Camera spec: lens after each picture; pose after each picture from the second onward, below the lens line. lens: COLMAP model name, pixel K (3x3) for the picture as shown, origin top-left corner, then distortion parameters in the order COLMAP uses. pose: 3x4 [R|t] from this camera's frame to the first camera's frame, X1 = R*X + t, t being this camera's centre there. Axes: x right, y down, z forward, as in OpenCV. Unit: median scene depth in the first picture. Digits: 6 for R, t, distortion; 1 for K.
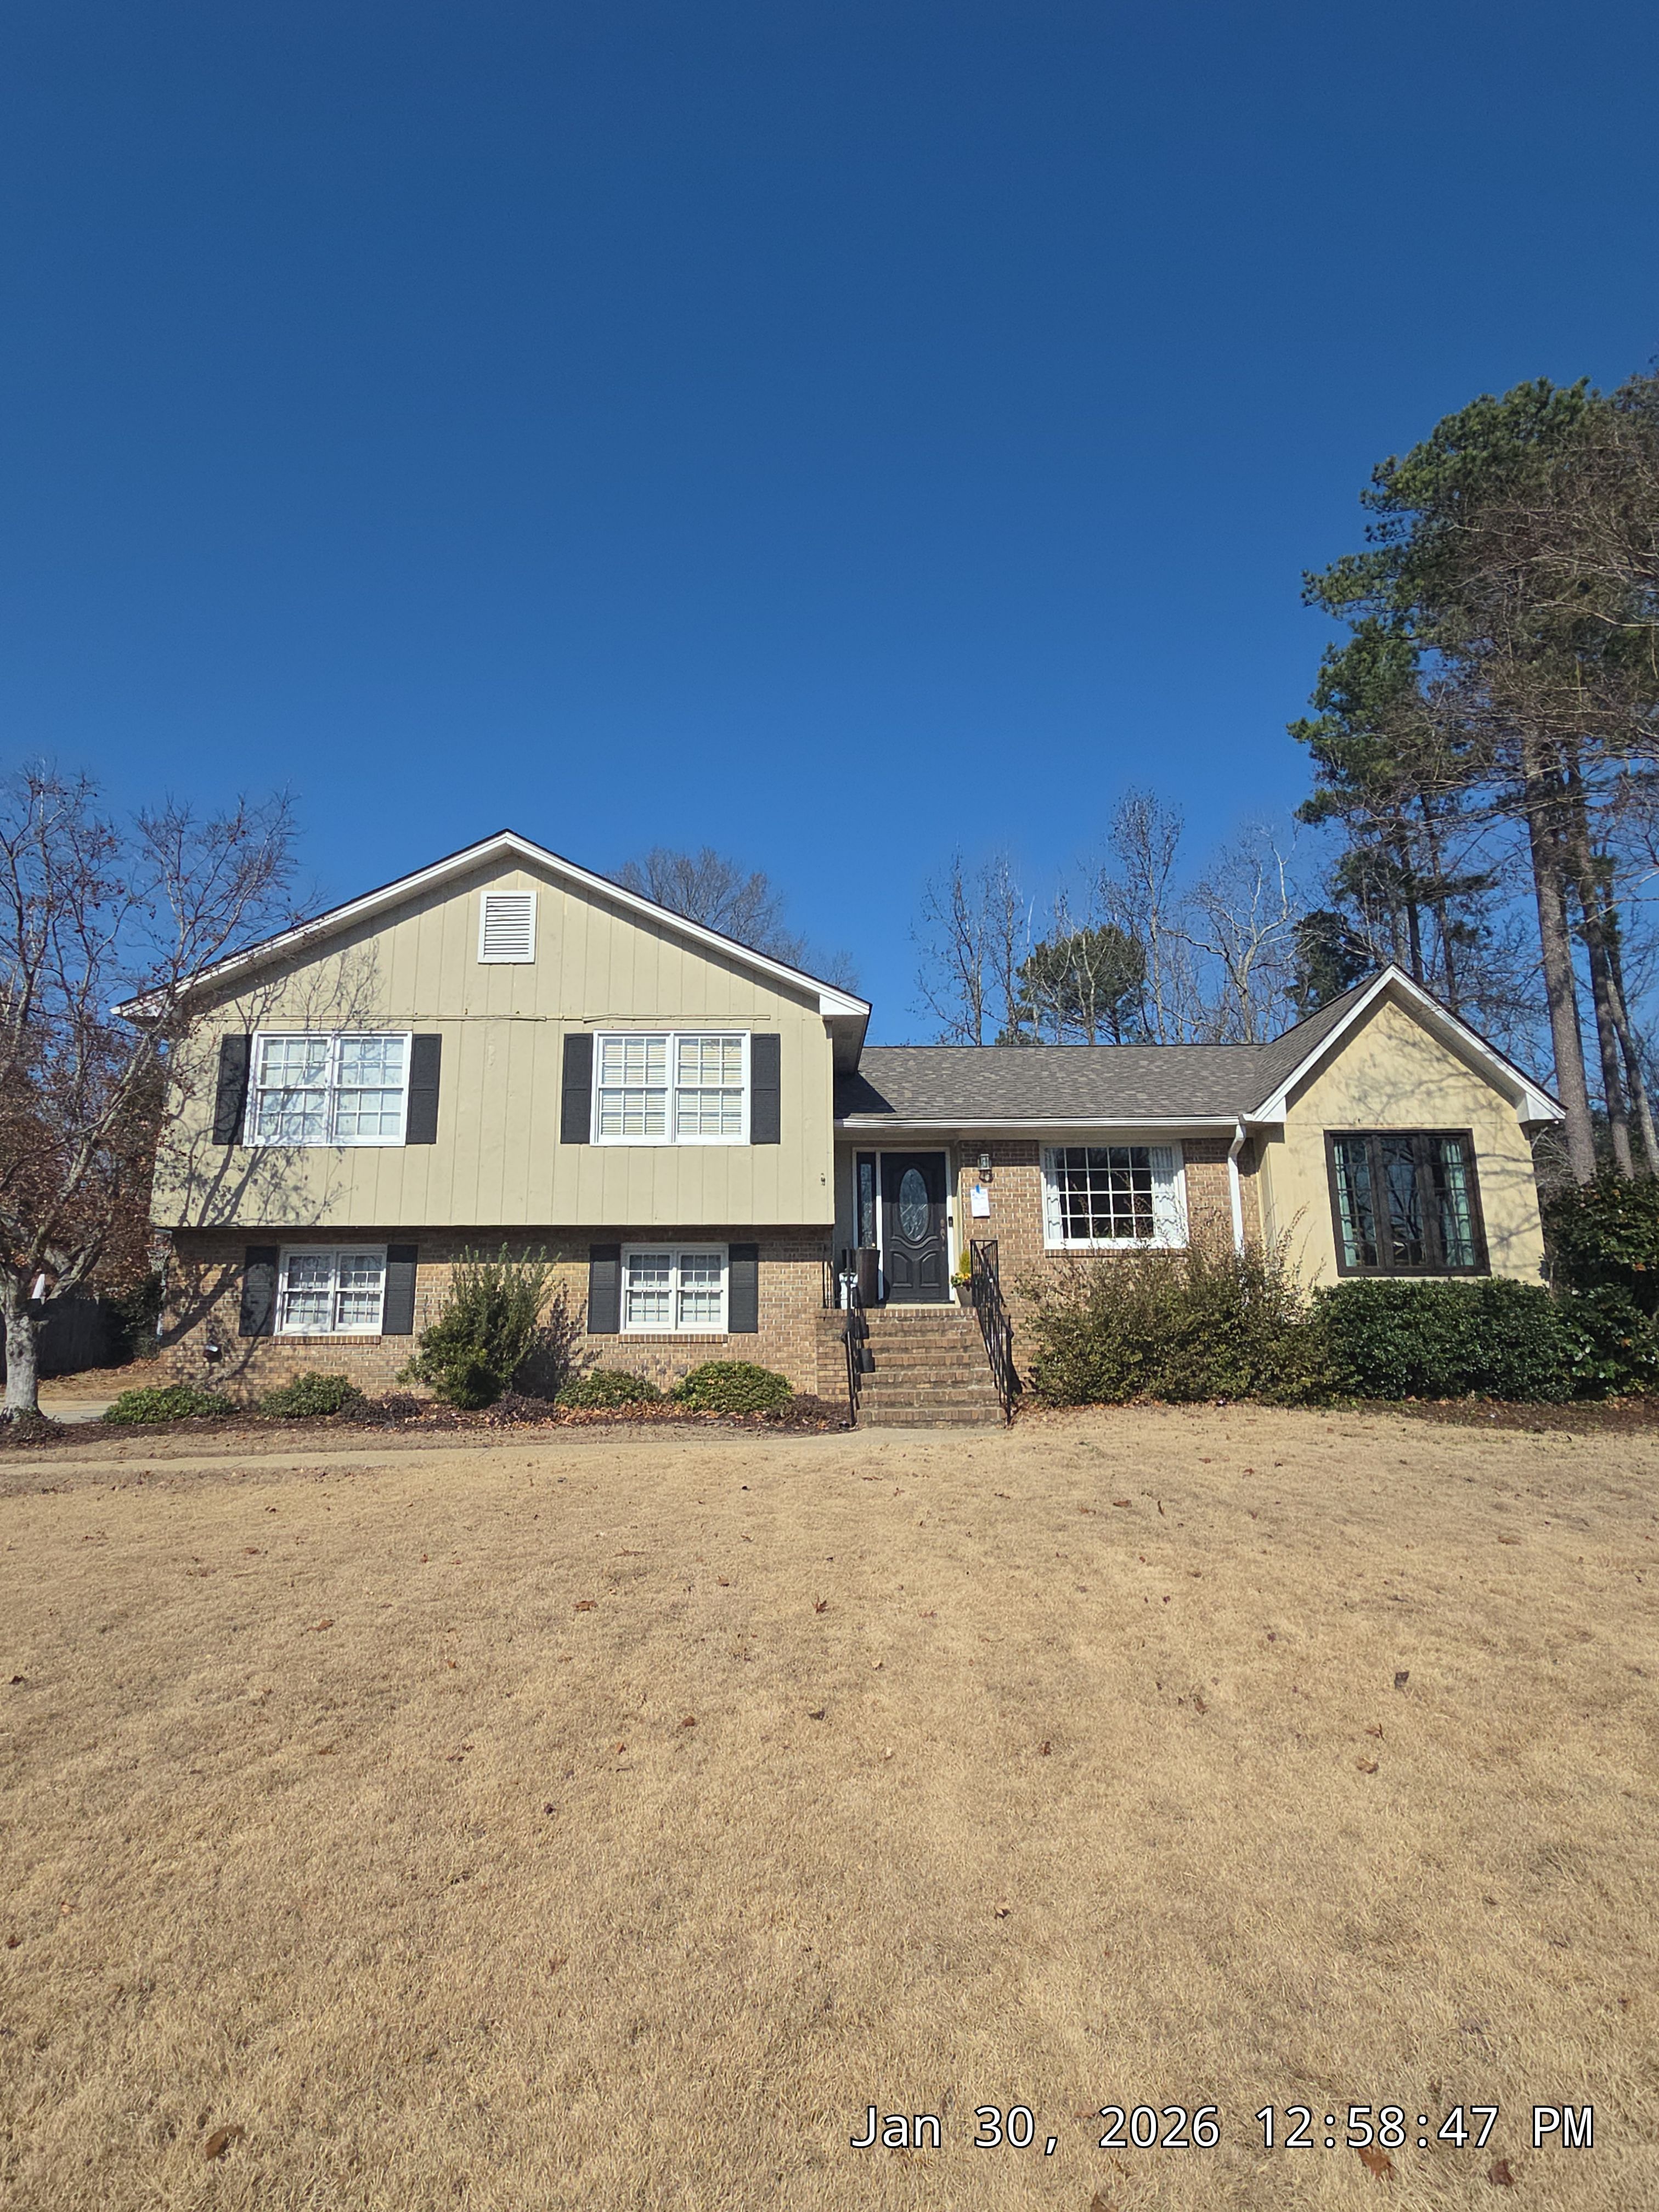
lens RADIAL K [[1112.6, 0, 814.7], [0, 1112.6, 1128.6], [0, 0, 1]] dist [0.001989, 0.000012]
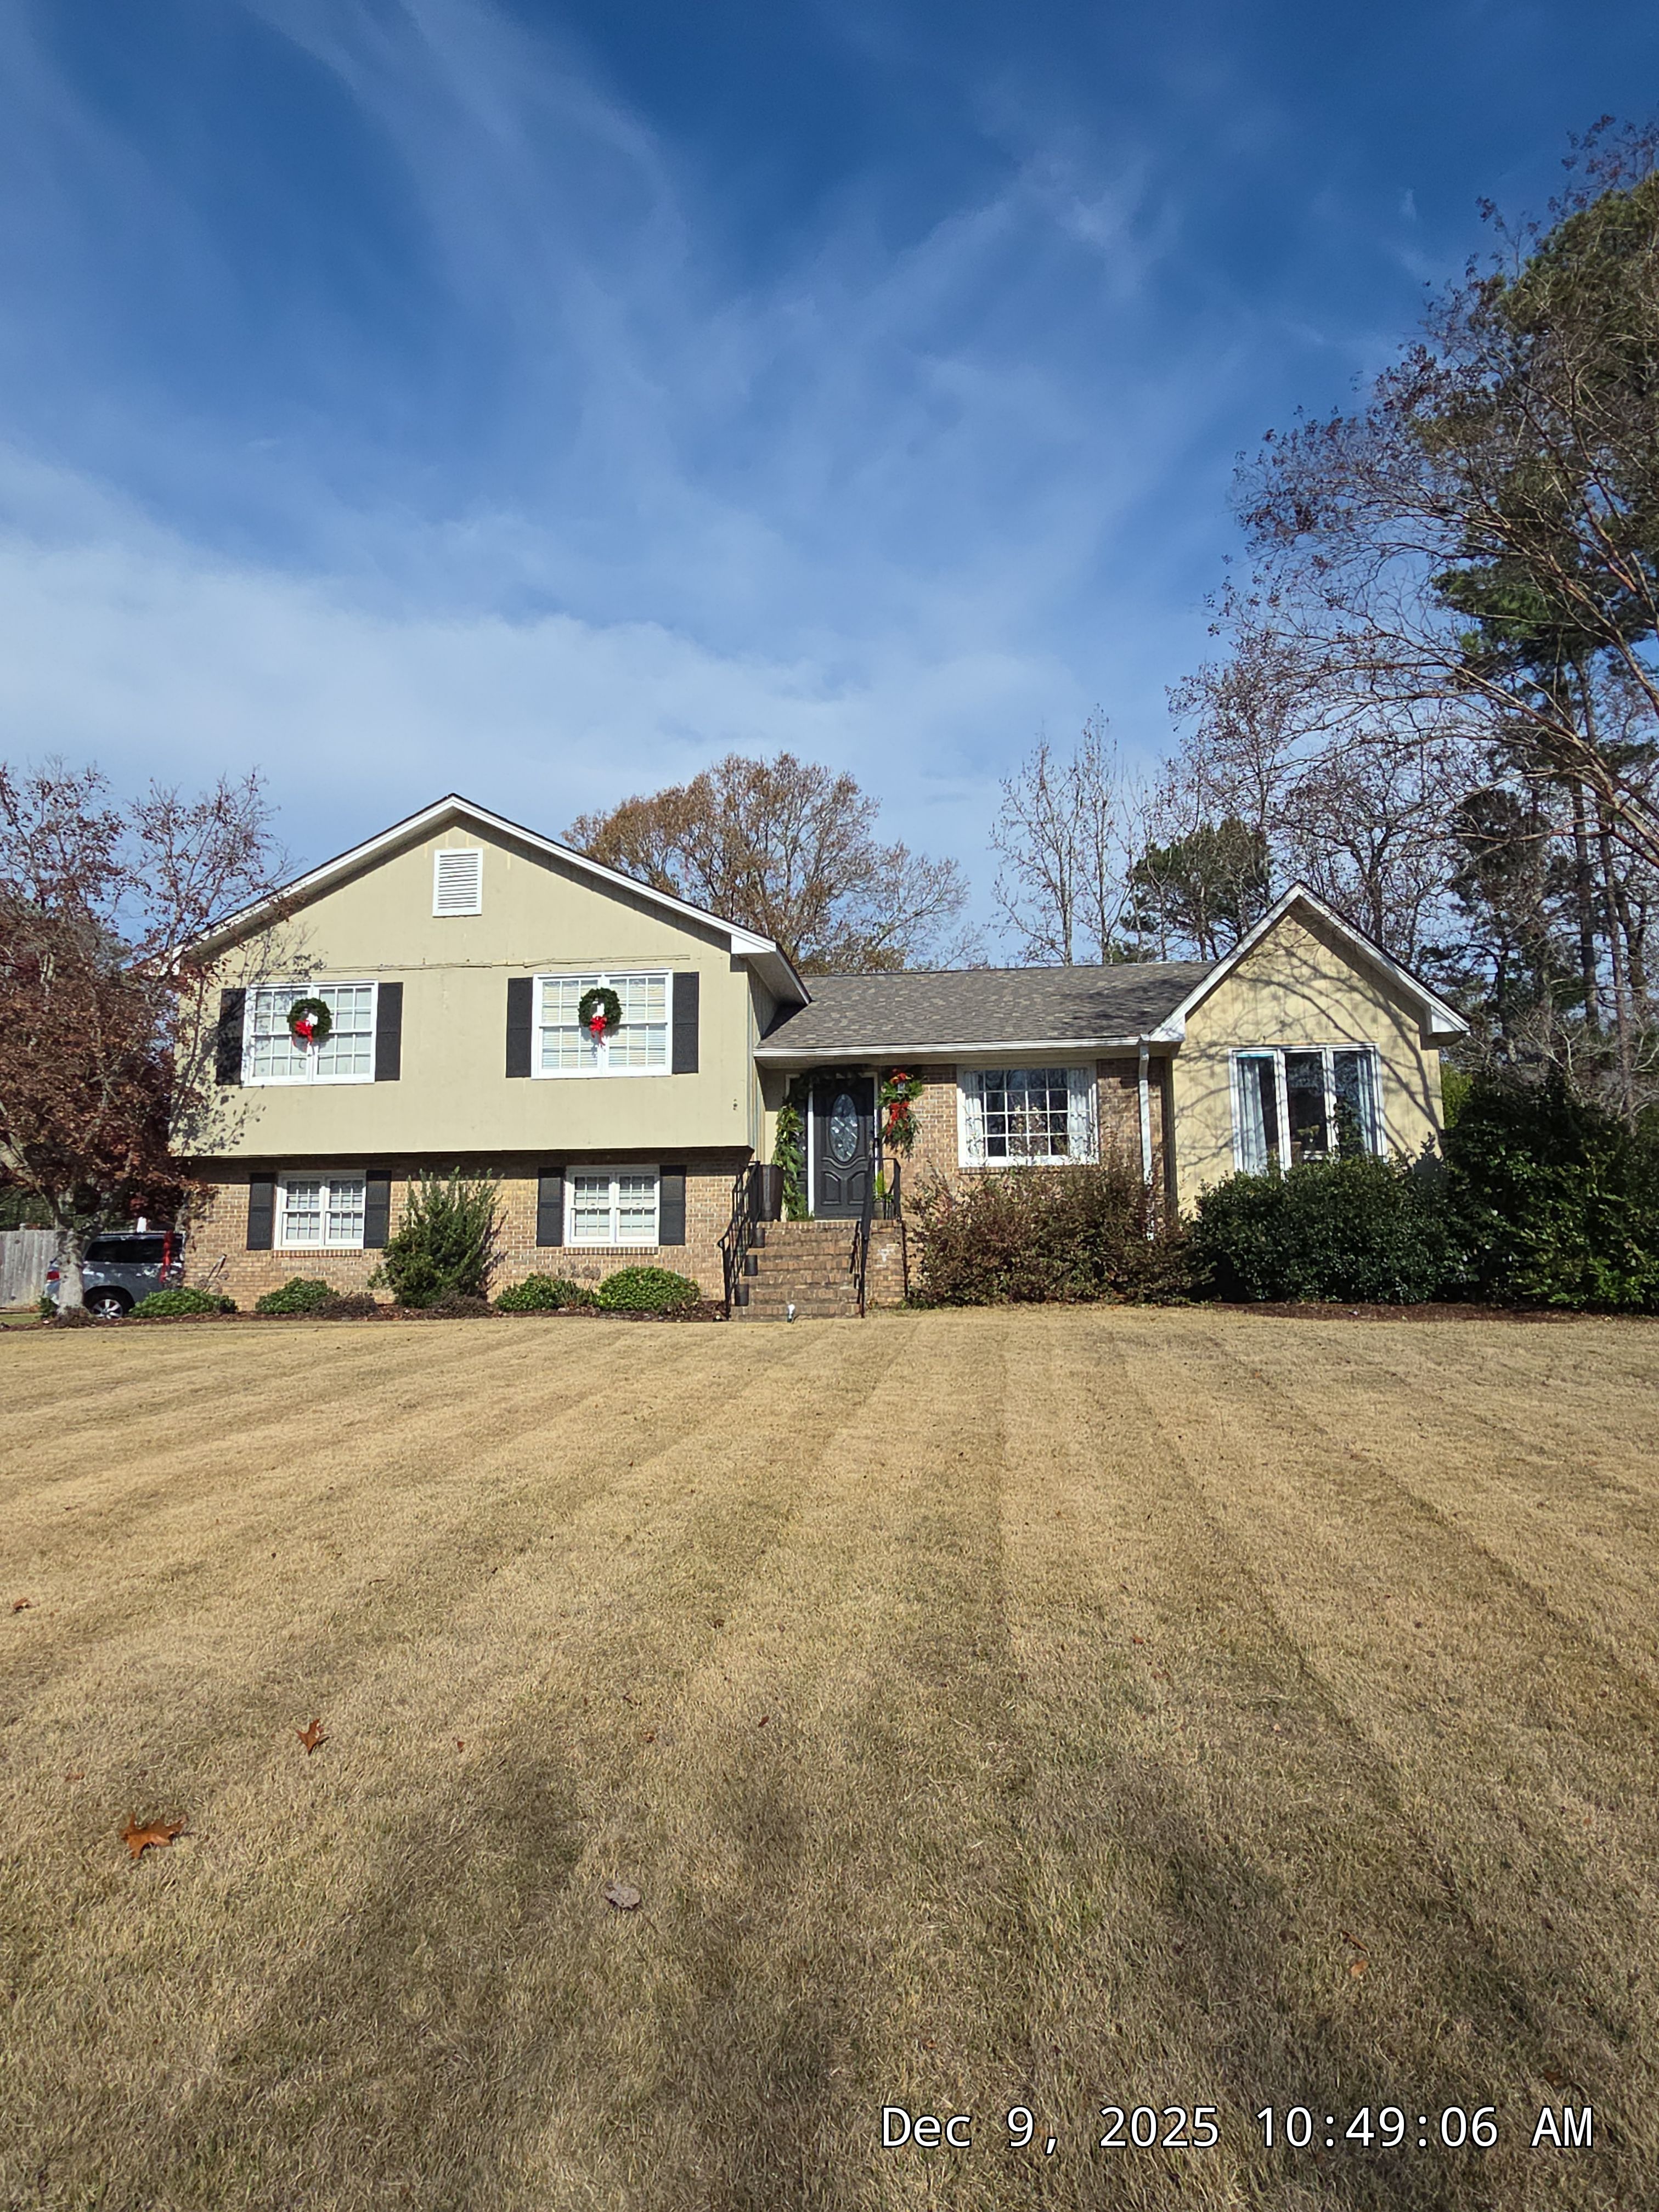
lens RADIAL K [[1270.9, 0, 829.5], [0, 1270.9, 1106.0], [0, 0, 1]] dist [0.005010, -0.000163]
pose [[0.991447, -0.018923, -0.129131, 0.247682], [0.024428, 0.998853, 0.041177, -0.002365], [0.128204, -0.043980, 0.990772, -0.215781]]
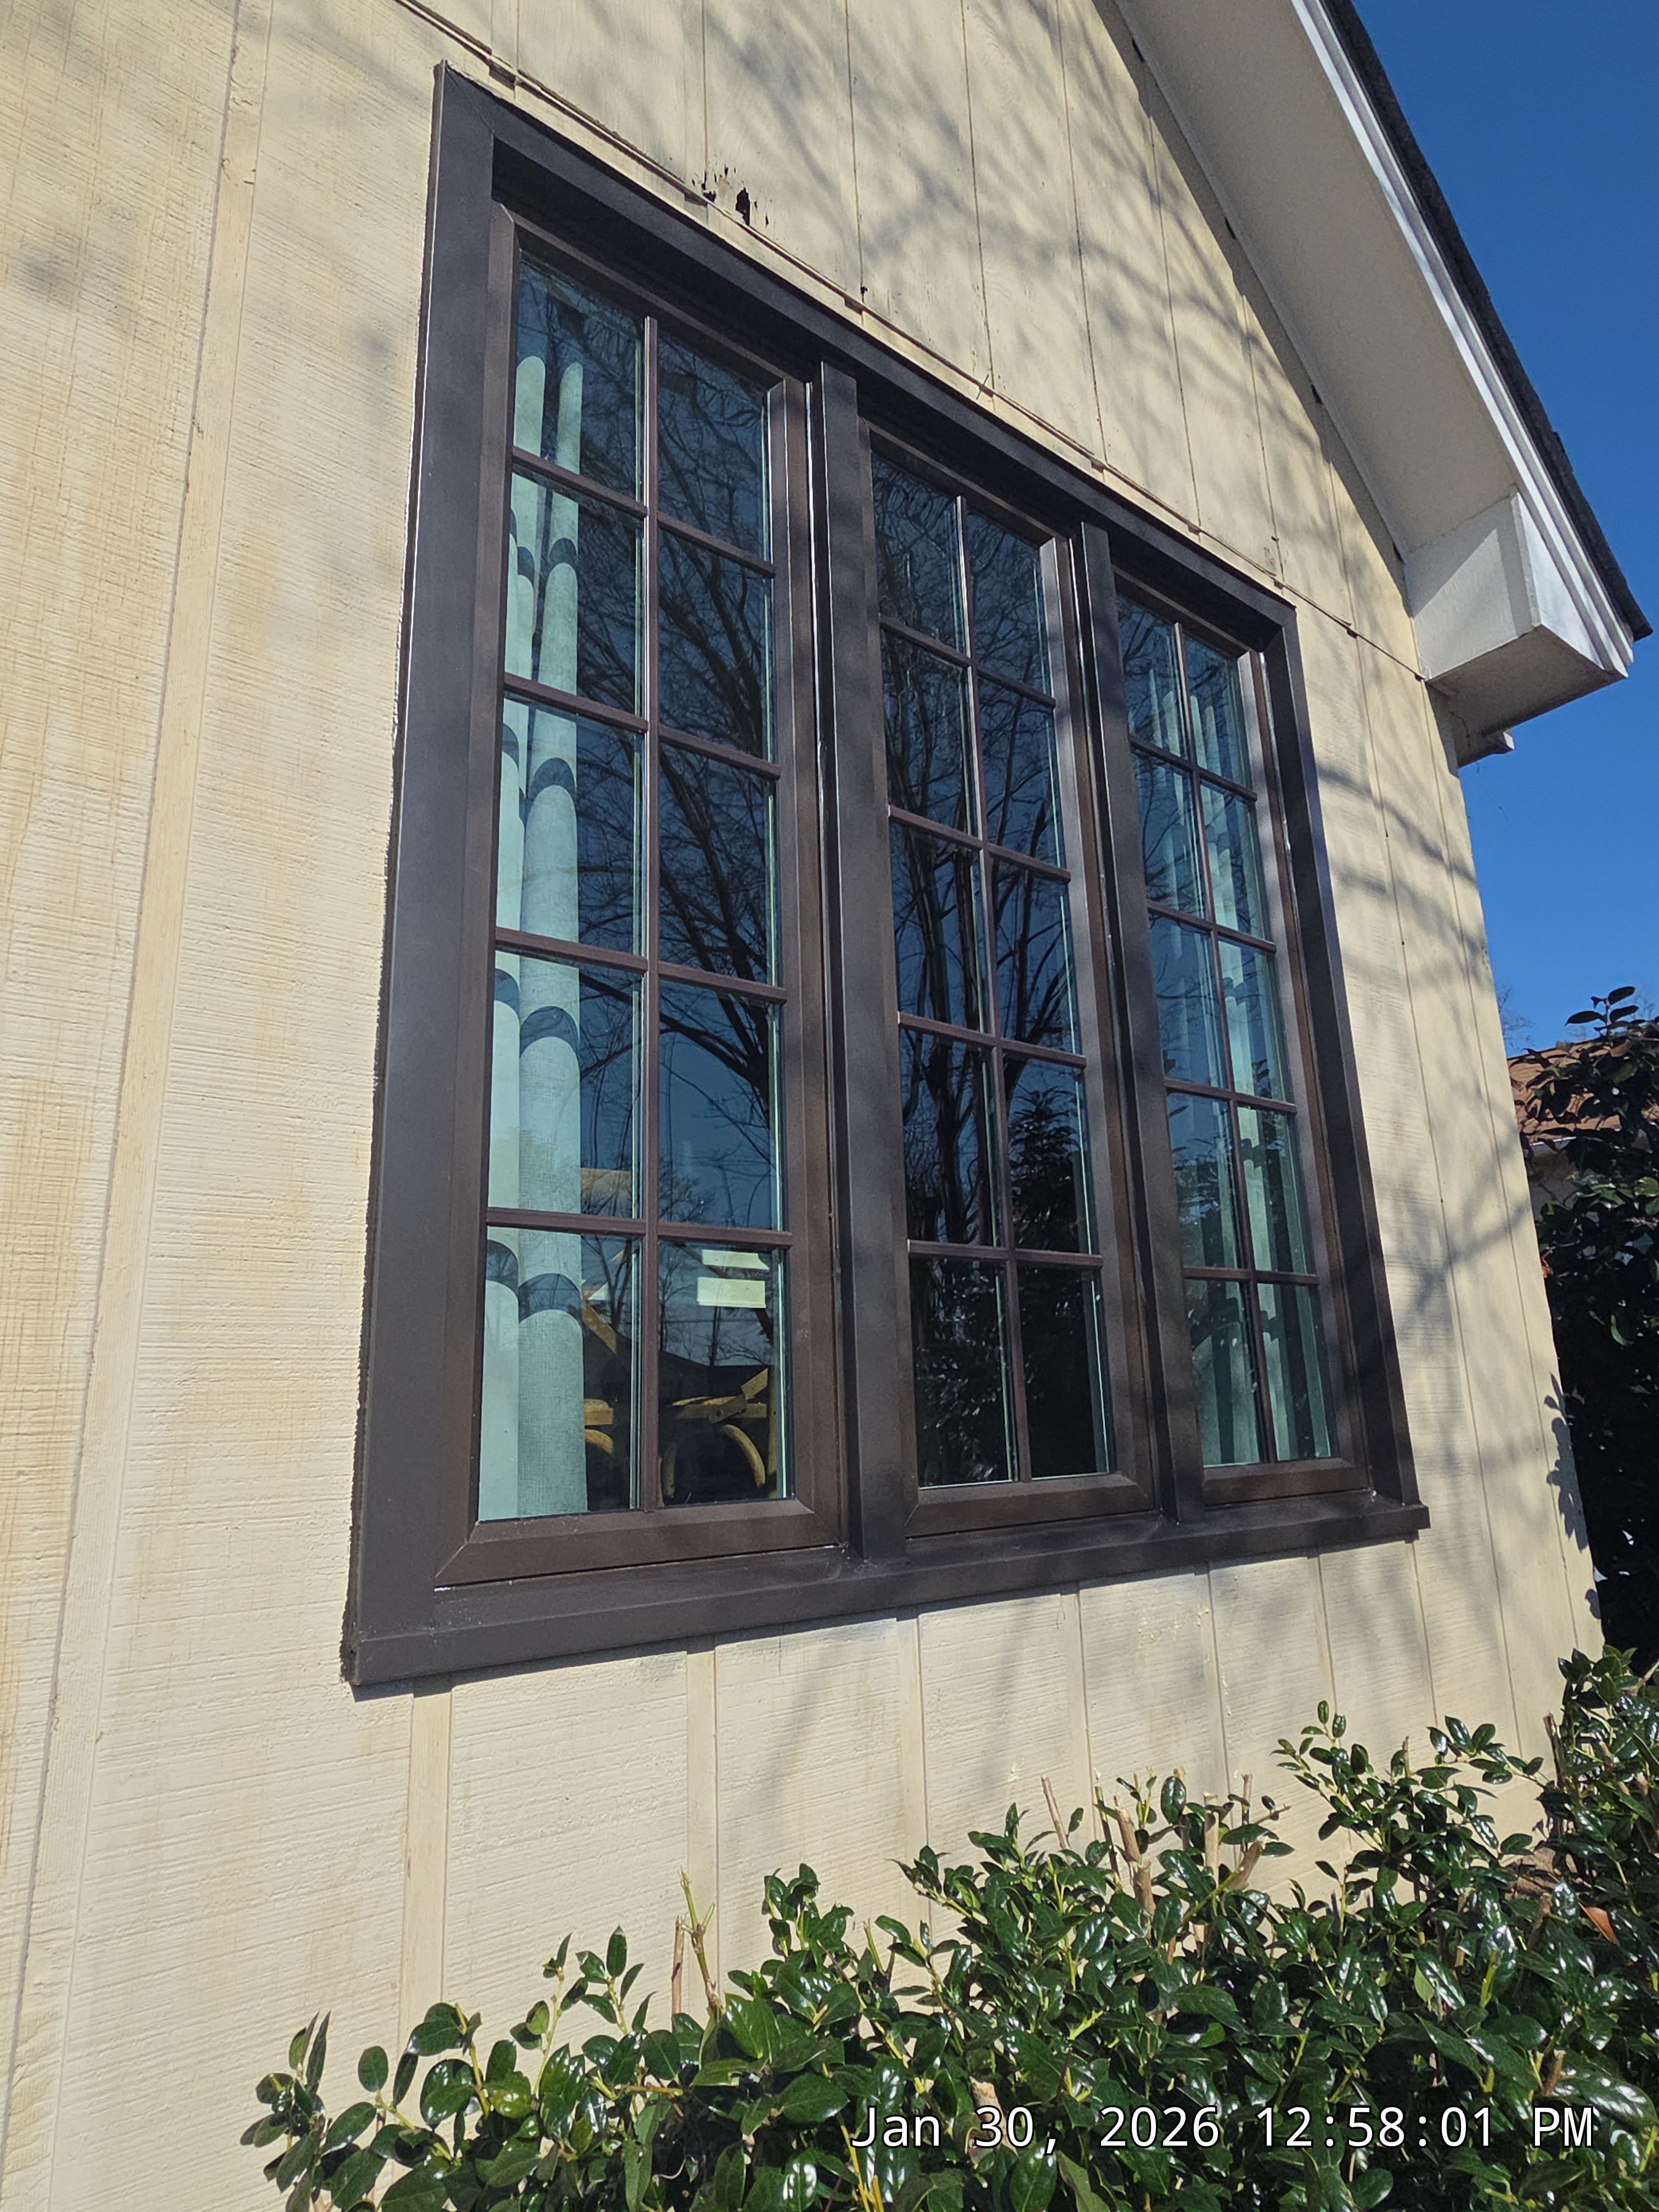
lens RADIAL K [[1270.9, 0, 829.5], [0, 1270.9, 1106.0], [0, 0, 1]] dist [0.005010, -0.000163]
pose [[0.785793, 0.138936, 0.602682, 0.440262], [-0.082084, 0.989250, -0.121027, 0.104187], [-0.613018, 0.045632, 0.788750, 0.914709]]
